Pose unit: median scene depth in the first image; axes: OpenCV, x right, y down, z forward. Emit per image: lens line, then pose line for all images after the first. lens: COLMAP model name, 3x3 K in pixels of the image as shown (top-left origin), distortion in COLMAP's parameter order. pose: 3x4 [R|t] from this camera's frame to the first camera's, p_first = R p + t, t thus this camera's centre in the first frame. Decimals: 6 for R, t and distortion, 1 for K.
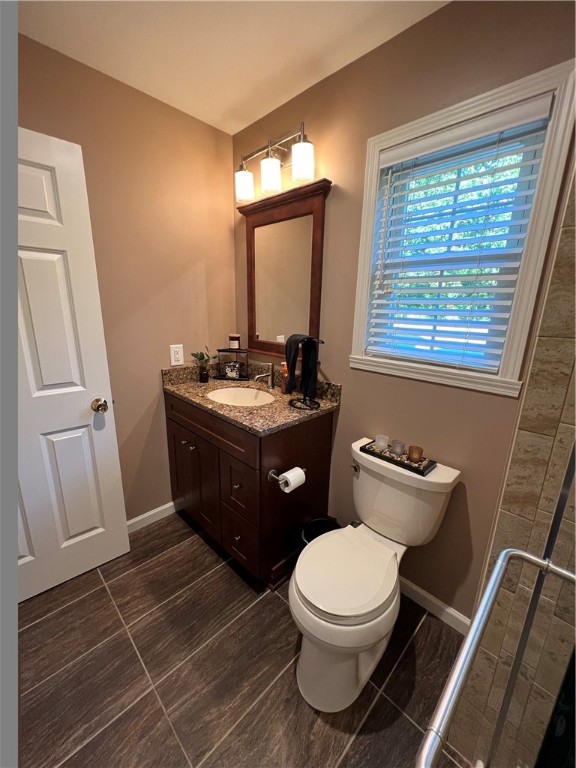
lens RADIAL K [[307.3, 0, 288.4], [0, 307.3, 384.2], [0, 0, 1]] dist [-0.000706, -0.000277]
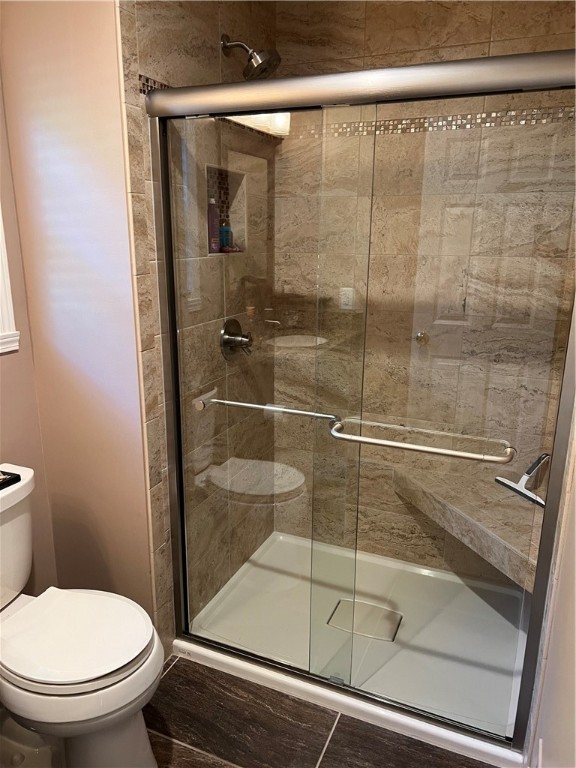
lens RADIAL K [[573.5, 0, 288.7], [0, 573.5, 384.5], [0, 0, 1]] dist [0.048476, -0.051615]
pose [[-0.355222, -0.270492, 0.894791, -1.173473], [0.214794, 0.907988, 0.359752, -0.329964], [-0.909770, 0.319988, -0.264437, 0.845365]]
